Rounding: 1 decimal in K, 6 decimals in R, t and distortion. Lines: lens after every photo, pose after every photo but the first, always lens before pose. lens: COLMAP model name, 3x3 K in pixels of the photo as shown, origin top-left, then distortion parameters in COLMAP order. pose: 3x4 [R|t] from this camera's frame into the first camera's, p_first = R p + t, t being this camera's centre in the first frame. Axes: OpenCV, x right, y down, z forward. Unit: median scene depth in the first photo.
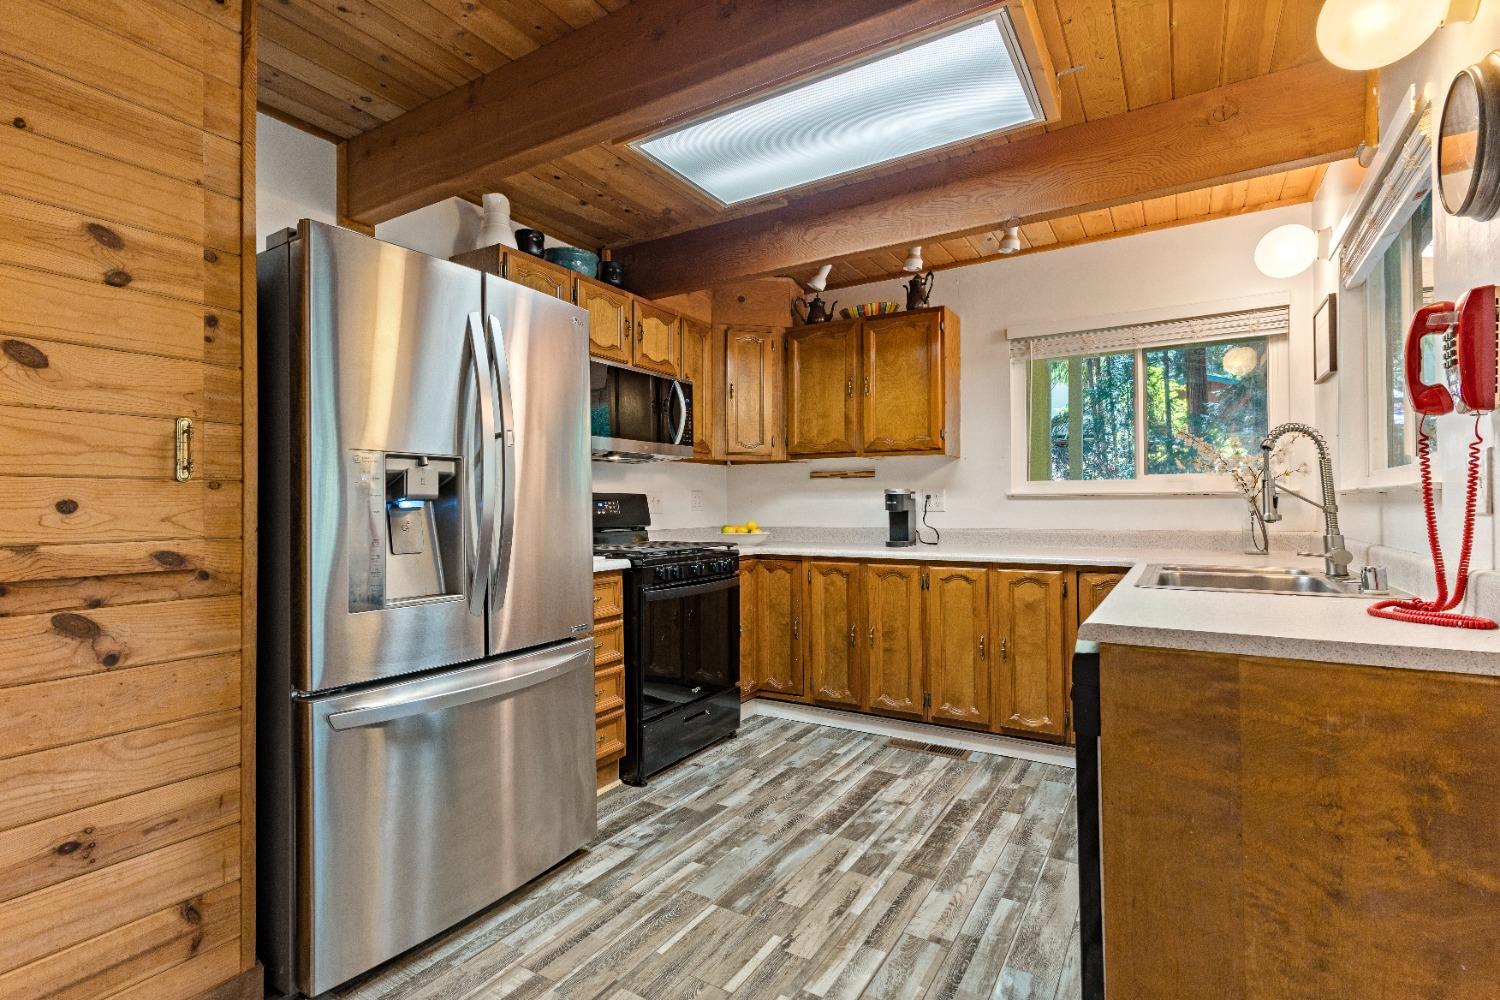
lens RADIAL K [[715.2, 0, 750.0], [0, 715.2, 500.0], [0, 0, 1]] dist [0.001618, 0.000396]
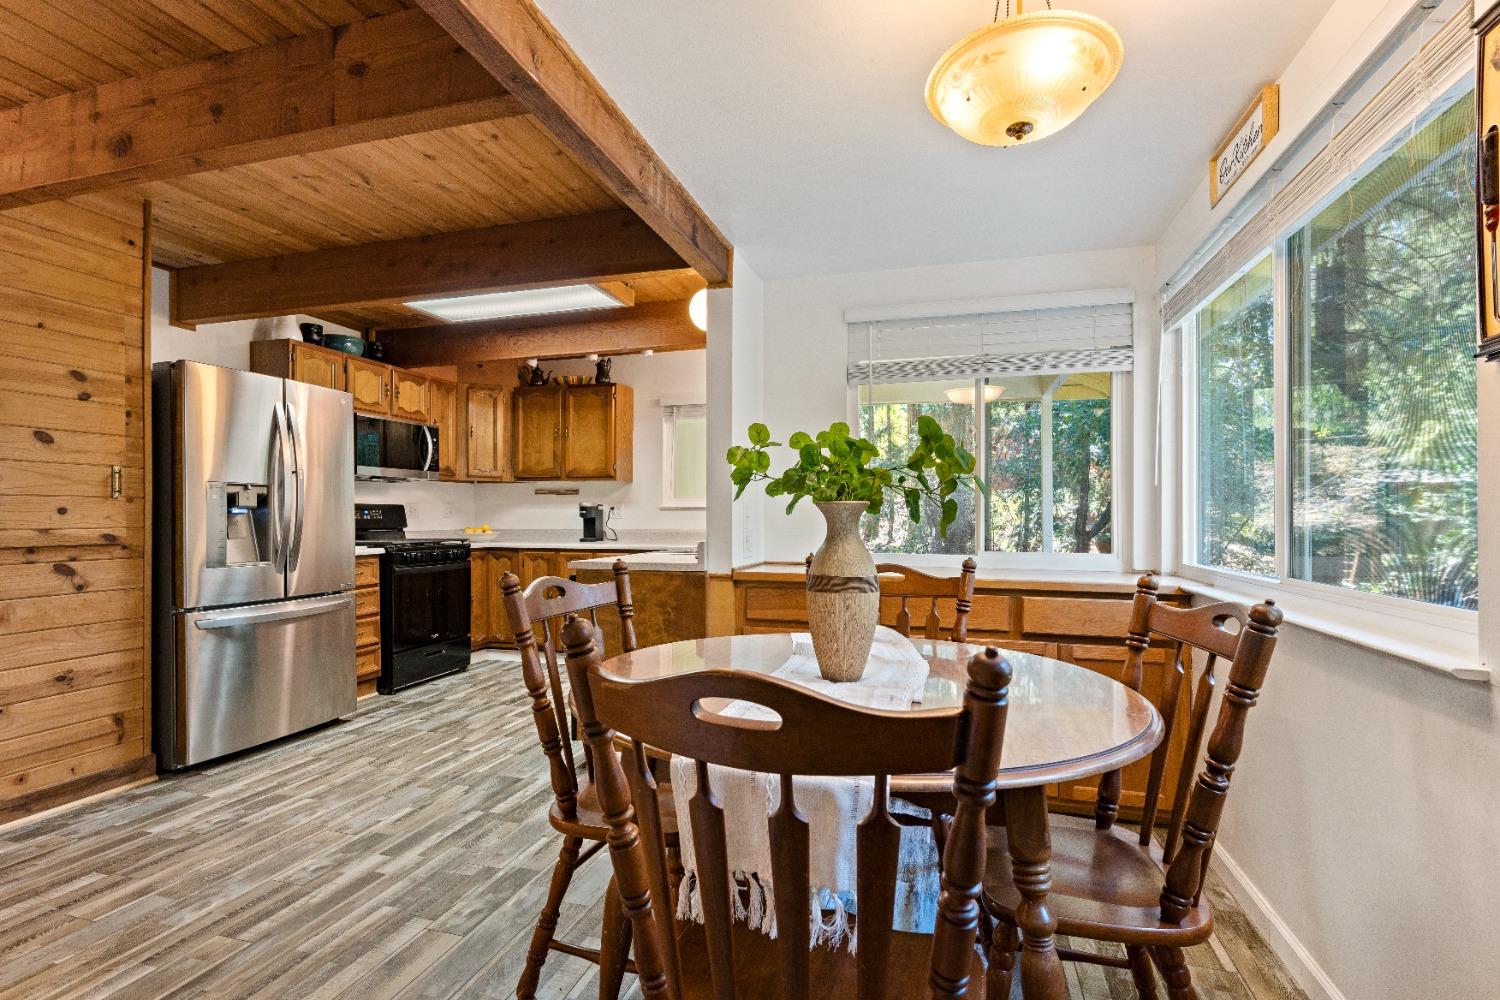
lens RADIAL K [[718.6, 0, 747.6], [0, 718.6, 513.7], [0, 0, 1]] dist [0.000887, 0.000467]
pose [[0.967254, 0.005409, 0.253754, 0.197907], [-0.006707, 0.999968, 0.004250, -0.002089], [-0.253723, -0.005813, 0.967259, -0.701618]]
